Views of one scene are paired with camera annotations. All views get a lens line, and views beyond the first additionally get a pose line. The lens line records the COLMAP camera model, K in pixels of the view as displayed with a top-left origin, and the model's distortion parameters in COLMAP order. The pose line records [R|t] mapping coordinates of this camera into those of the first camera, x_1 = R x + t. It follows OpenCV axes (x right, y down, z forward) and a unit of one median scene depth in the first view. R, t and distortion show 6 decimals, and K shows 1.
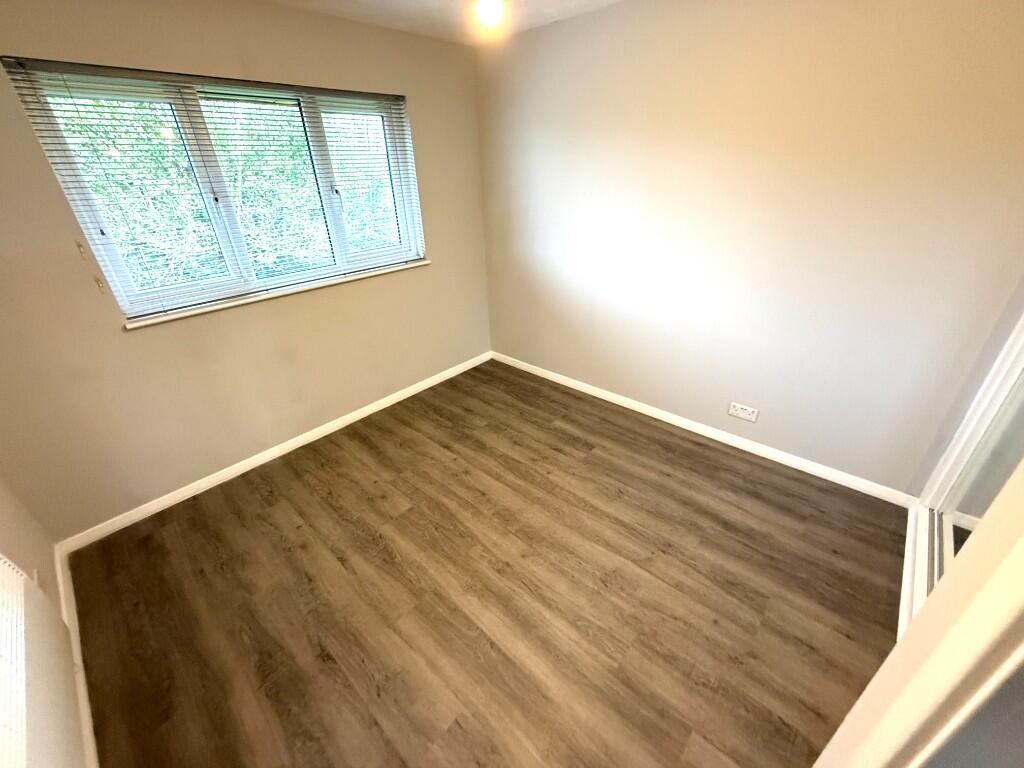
lens RADIAL K [[408.4, 0, 507.9], [0, 408.4, 383.1], [0, 0, 1]] dist [0.001453, -0.000324]
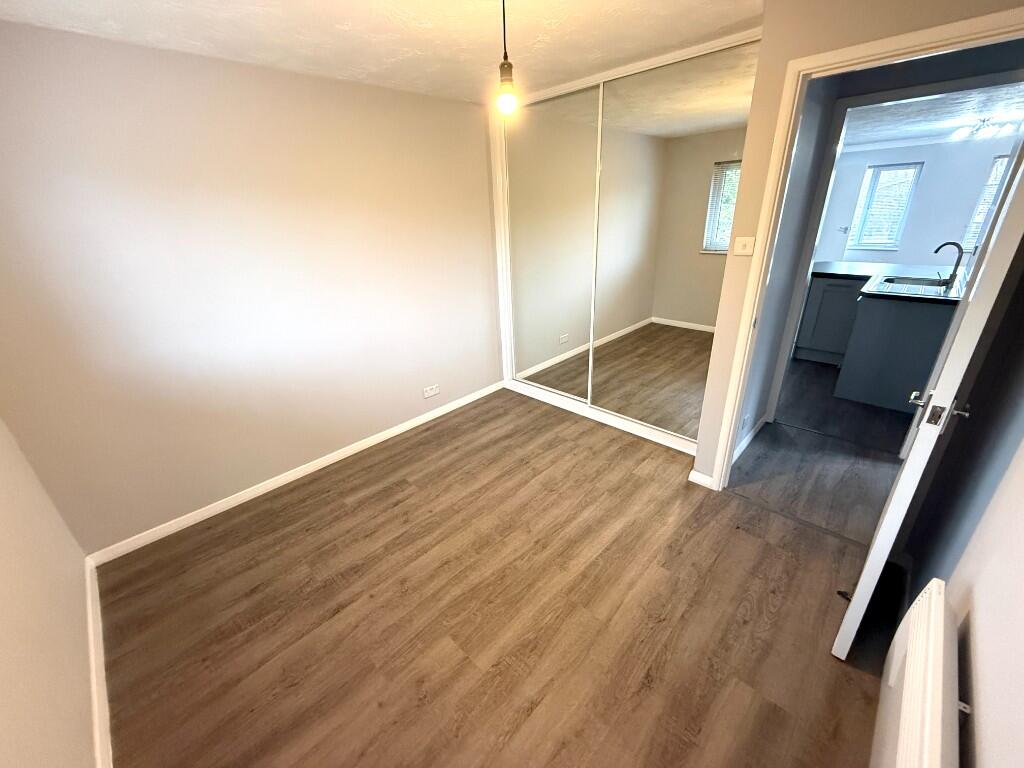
lens RADIAL K [[408.4, 0, 507.3], [0, 408.4, 384.0], [0, 0, 1]] dist [0.001453, -0.000324]
pose [[0.035555, -0.360311, 0.932154, -0.785667], [0.501537, 0.813212, 0.295206, -0.257666], [-0.864405, 0.457014, 0.209623, 0.536692]]
